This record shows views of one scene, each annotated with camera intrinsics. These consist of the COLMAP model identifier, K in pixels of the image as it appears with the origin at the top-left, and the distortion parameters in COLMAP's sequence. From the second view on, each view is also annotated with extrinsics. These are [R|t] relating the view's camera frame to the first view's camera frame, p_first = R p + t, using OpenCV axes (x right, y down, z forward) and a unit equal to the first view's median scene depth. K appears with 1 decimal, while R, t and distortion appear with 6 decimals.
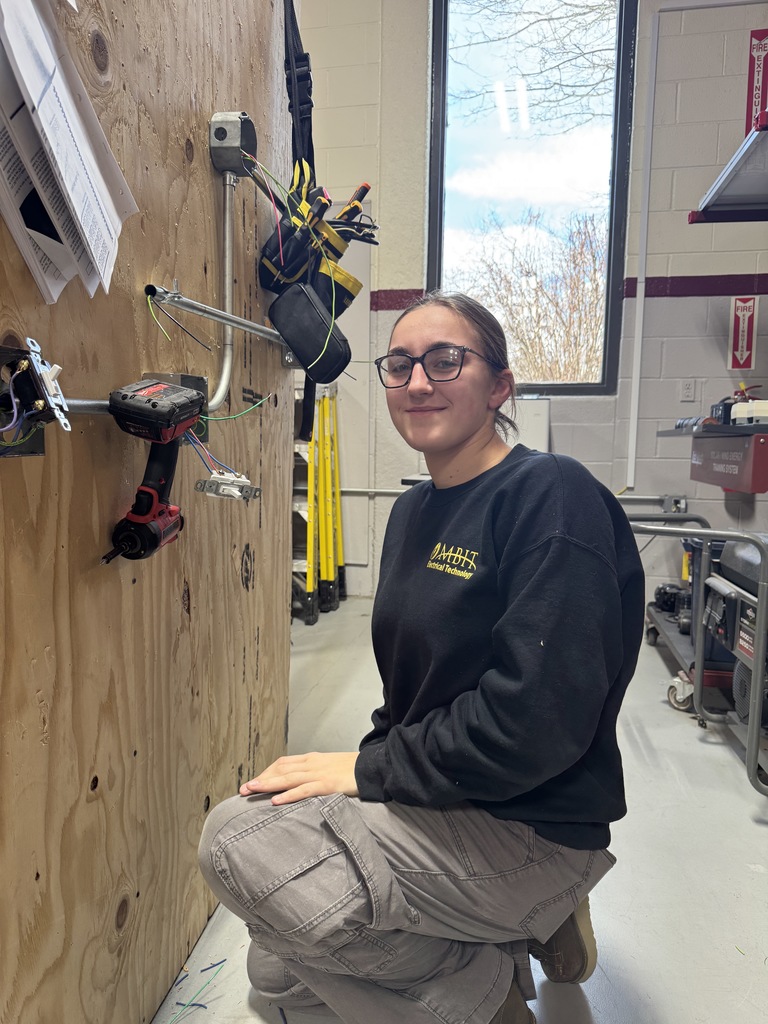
lens RADIAL K [[722.5, 0, 386.0], [0, 722.5, 517.2], [0, 0, 1]] dist [0.010162, -0.018917]
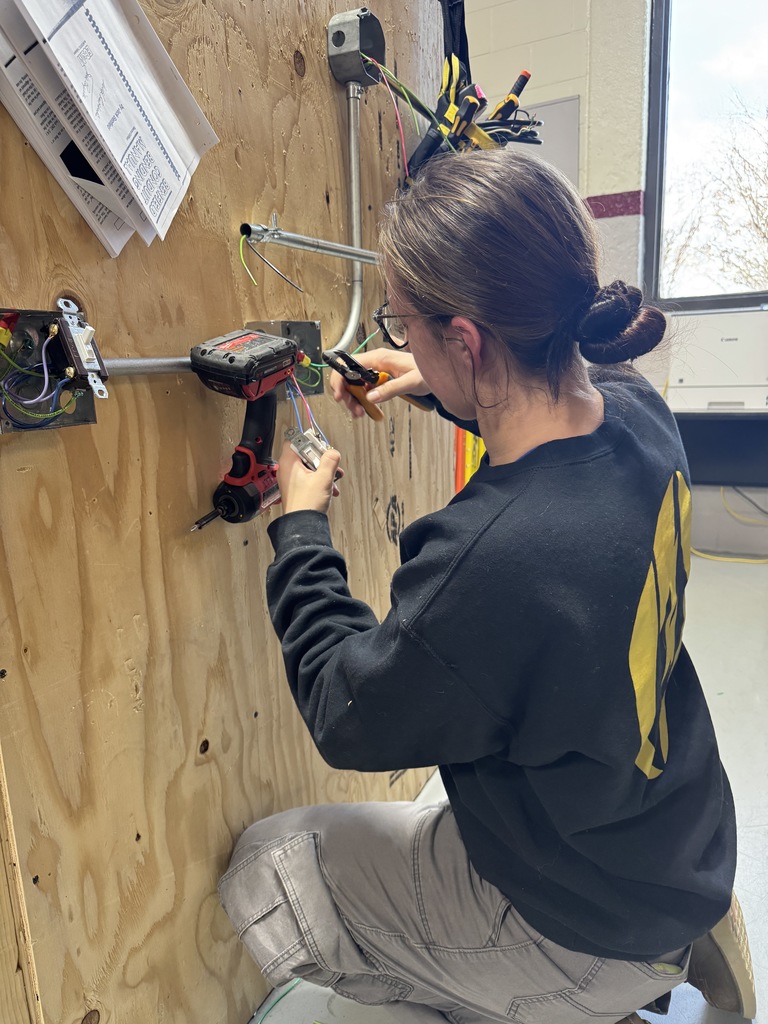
lens RADIAL K [[722.5, 0, 381.2], [0, 722.5, 508.2], [0, 0, 1]] dist [0.010162, -0.018917]
pose [[0.948615, 0.017514, -0.315948, 0.132248], [0.009444, 0.996455, 0.083591, -0.038058], [0.316292, -0.082279, 0.945087, 0.161490]]
